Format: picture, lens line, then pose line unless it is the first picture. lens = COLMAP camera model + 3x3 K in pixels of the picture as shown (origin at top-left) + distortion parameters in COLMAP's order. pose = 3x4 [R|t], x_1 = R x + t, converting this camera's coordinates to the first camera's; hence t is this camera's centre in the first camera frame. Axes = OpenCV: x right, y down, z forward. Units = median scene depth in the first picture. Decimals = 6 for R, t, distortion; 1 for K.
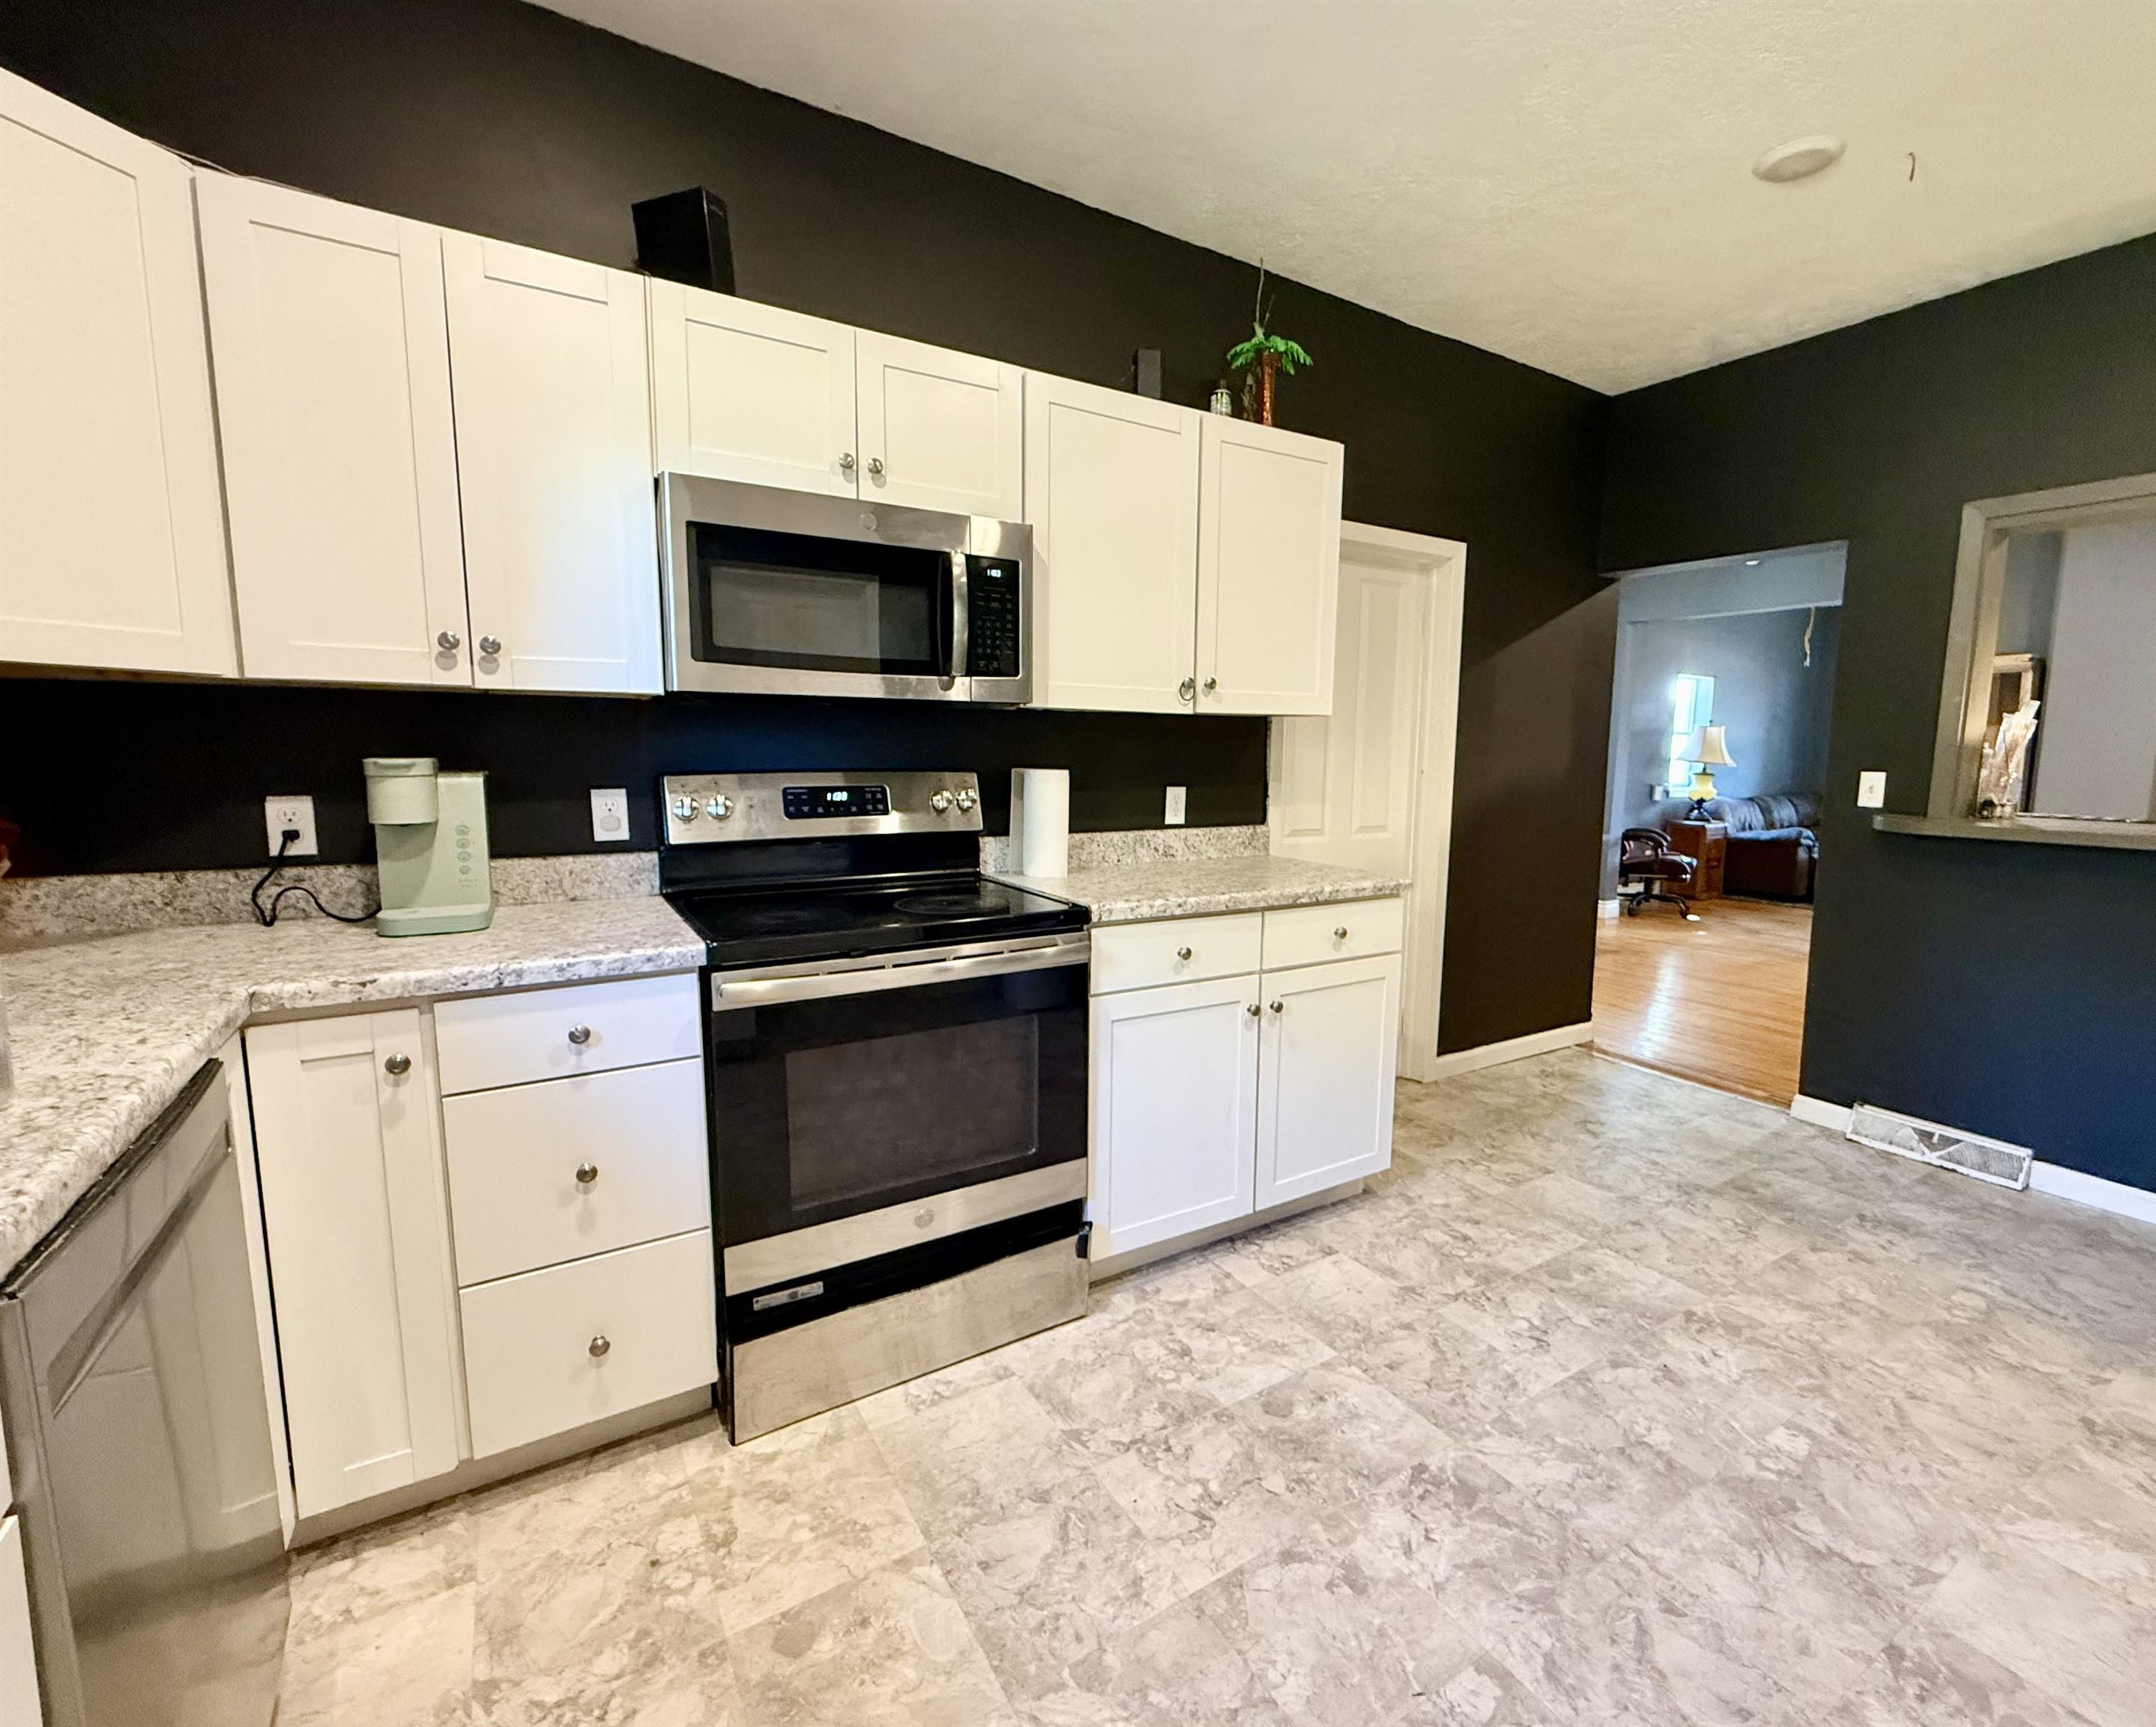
lens RADIAL K [[963.4, 0, 1146.4], [0, 963.4, 864.4], [0, 0, 1]] dist [0.001805, -0.000288]
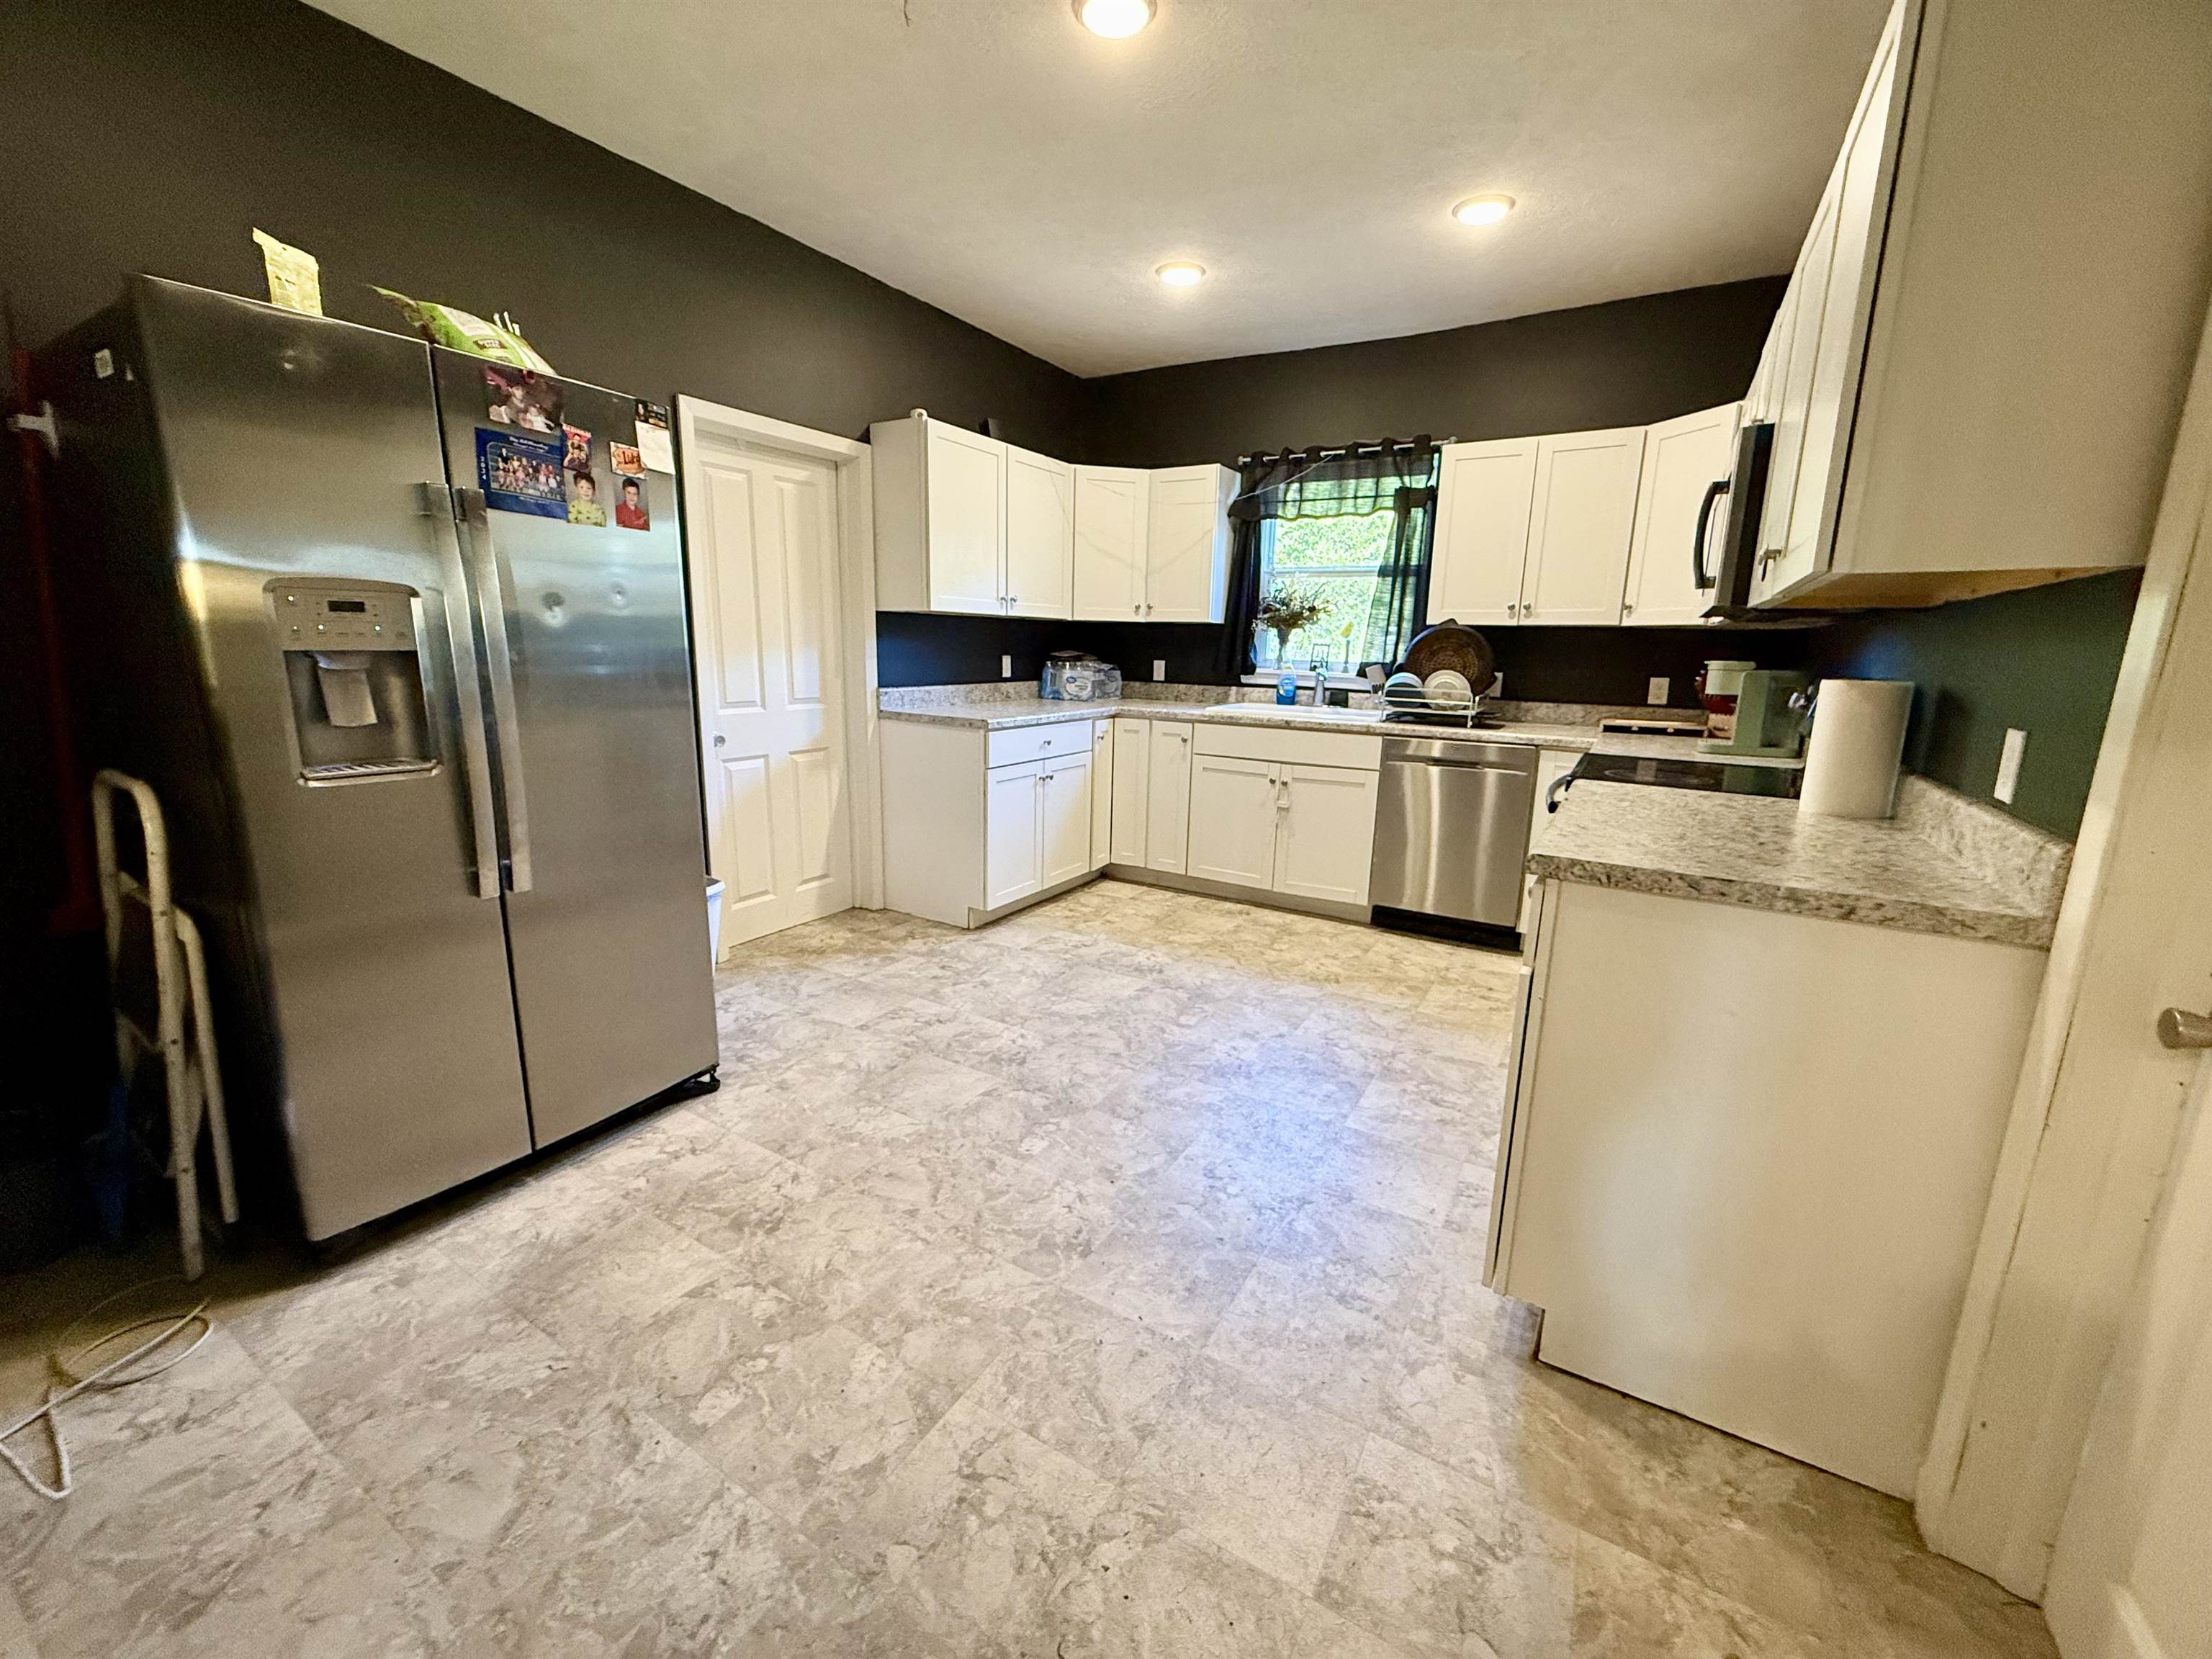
lens RADIAL K [[881.2, 0, 1098.5], [0, 881.2, 824.0], [0, 0, 1]] dist [0.000589, -0.000093]
pose [[-0.900853, 0.053214, -0.430851, 0.931678], [-0.089615, 0.948288, 0.304497, -0.181551], [0.424775, 0.312917, -0.849499, 1.660969]]
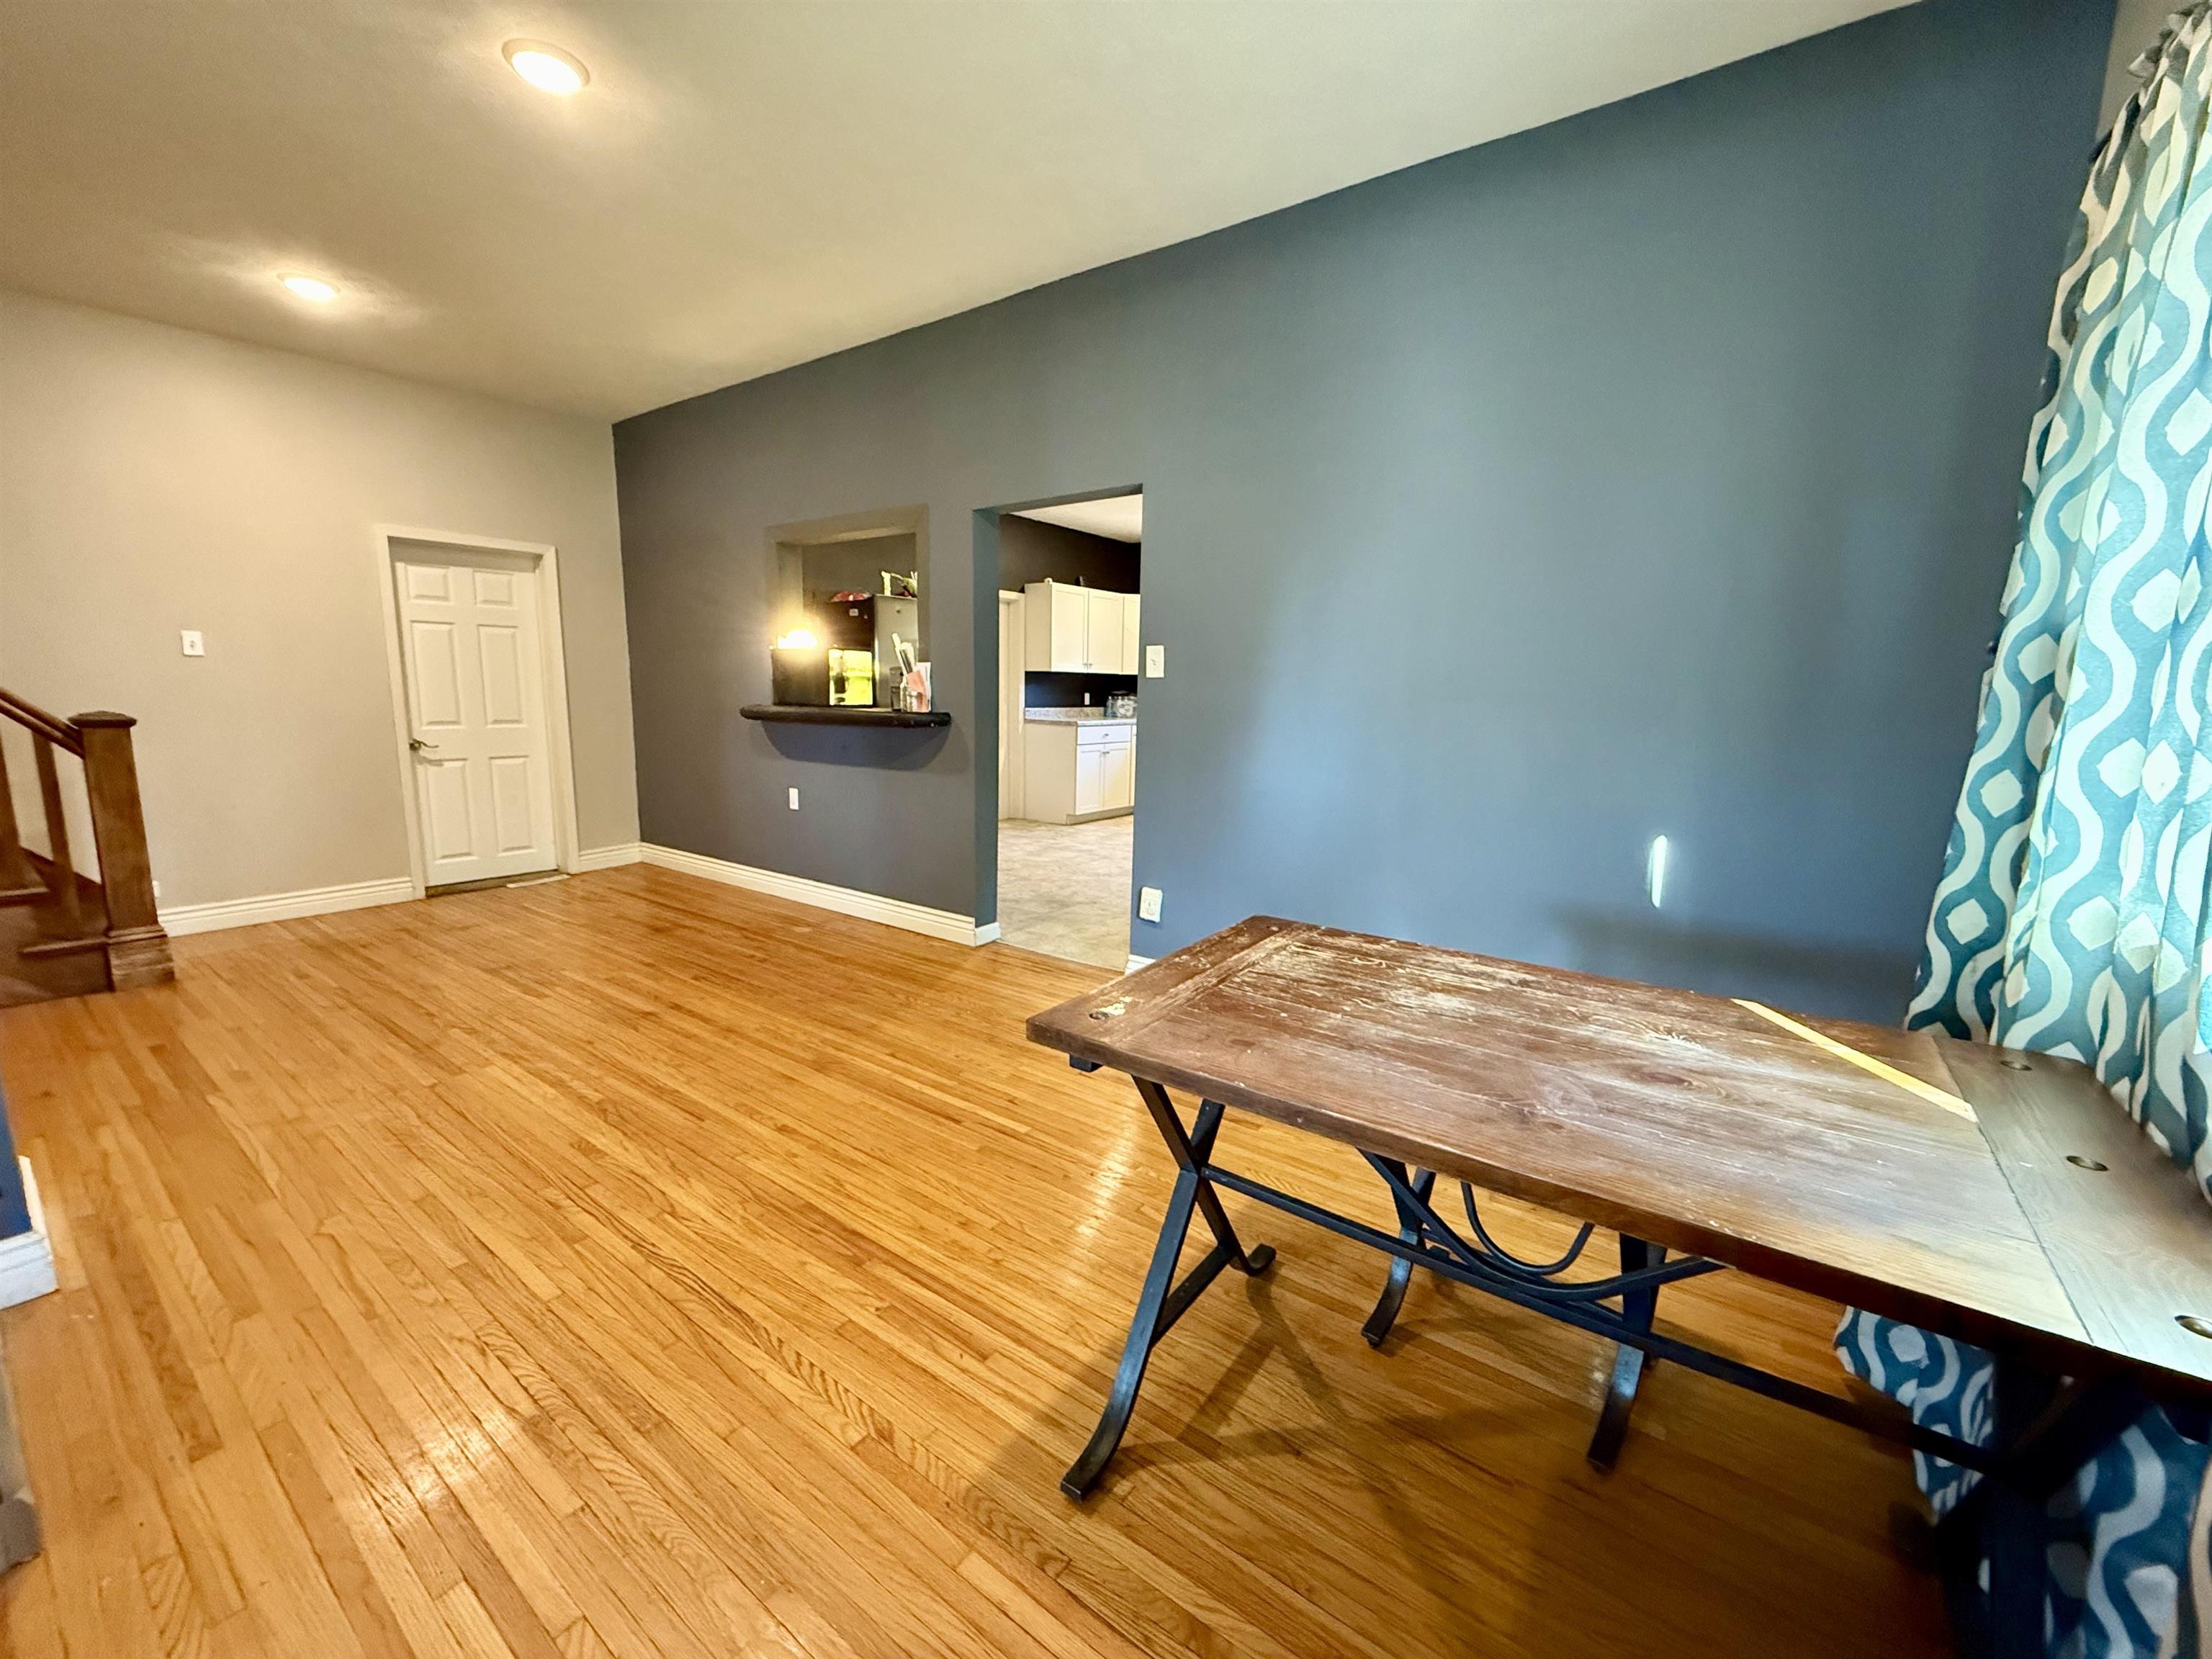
lens RADIAL K [[881.2, 0, 1098.5], [0, 881.2, 824.0], [0, 0, 1]] dist [0.000589, -0.000093]
pose [[-0.936744, 0.023818, -0.349204, 1.572185], [-0.072437, 0.962891, 0.259987, -0.375966], [0.342438, 0.268837, -0.900257, 3.458234]]
